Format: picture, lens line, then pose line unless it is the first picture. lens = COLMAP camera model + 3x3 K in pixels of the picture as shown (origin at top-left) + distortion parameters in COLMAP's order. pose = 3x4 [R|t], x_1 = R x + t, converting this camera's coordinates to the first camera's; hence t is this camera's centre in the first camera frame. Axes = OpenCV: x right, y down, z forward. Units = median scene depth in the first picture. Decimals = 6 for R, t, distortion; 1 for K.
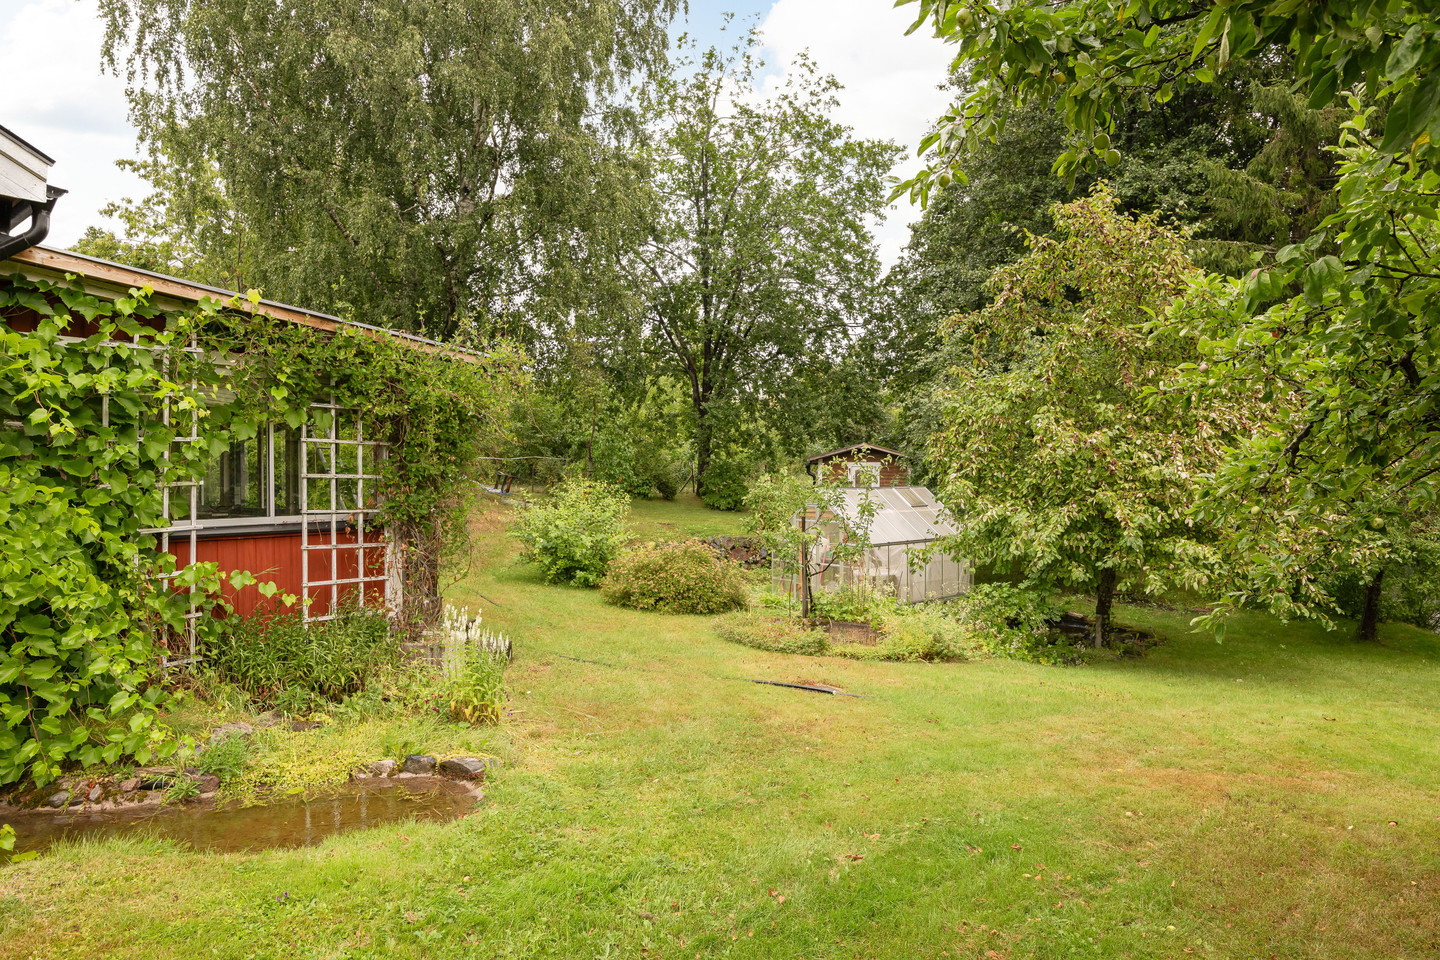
lens RADIAL K [[916.5, 0, 720.0], [0, 916.5, 480.0], [0, 0, 1]] dist [-0.001348, -0.000155]
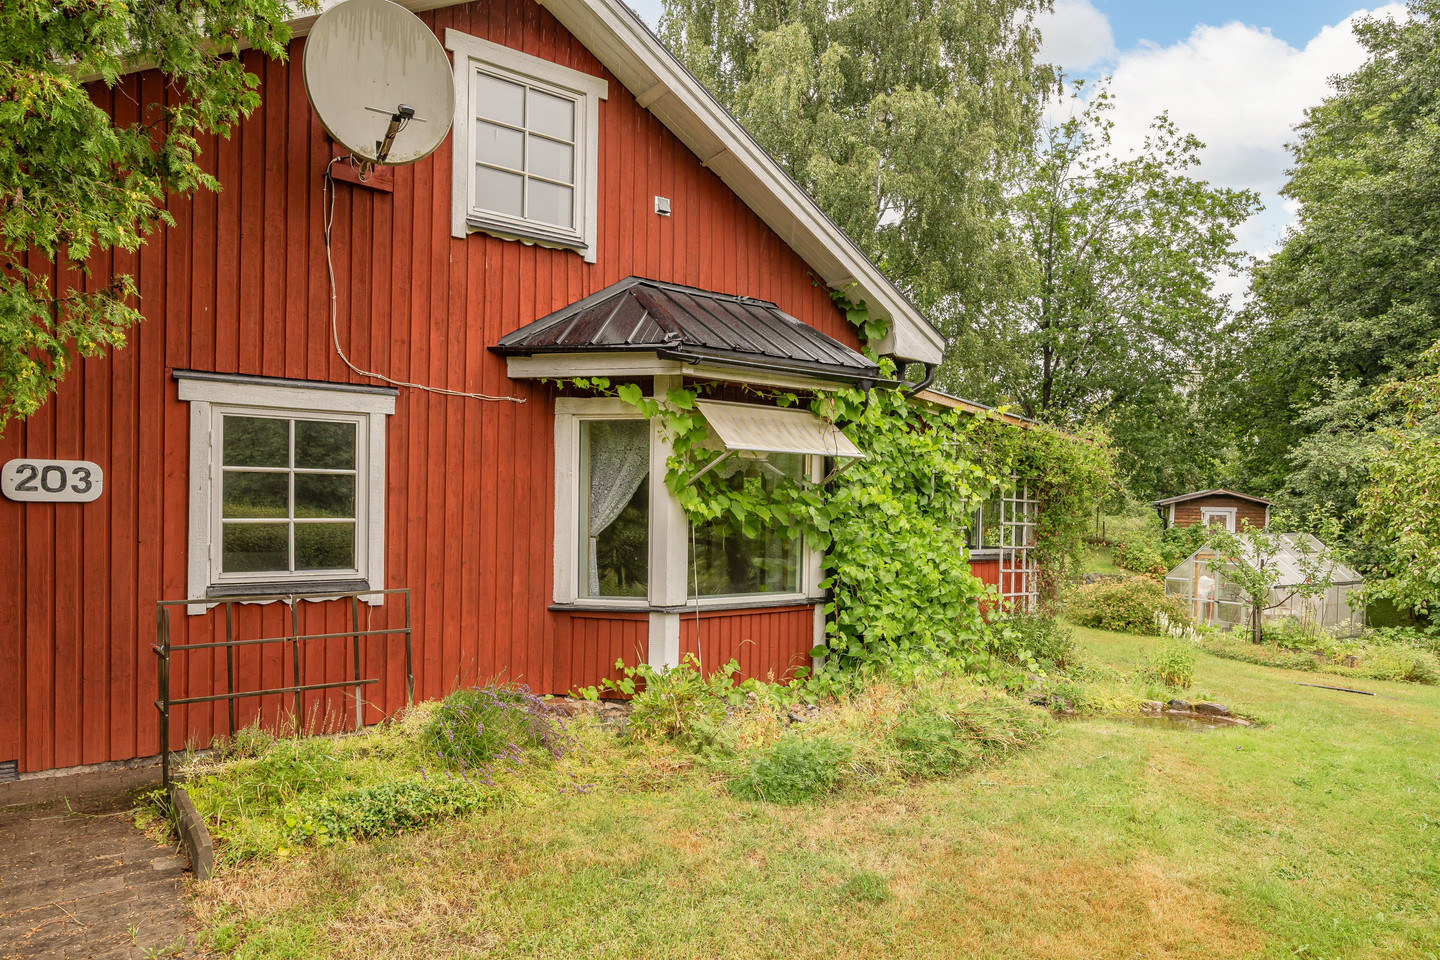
lens RADIAL K [[893.7, 0, 719.4], [0, 893.7, 531.9], [0, 0, 1]] dist [-0.025092, -0.000727]
pose [[0.962136, 0.026616, -0.271266, -0.492057], [-0.021067, 0.999505, 0.023347, -0.014442], [0.271753, -0.016748, 0.962221, -0.527821]]
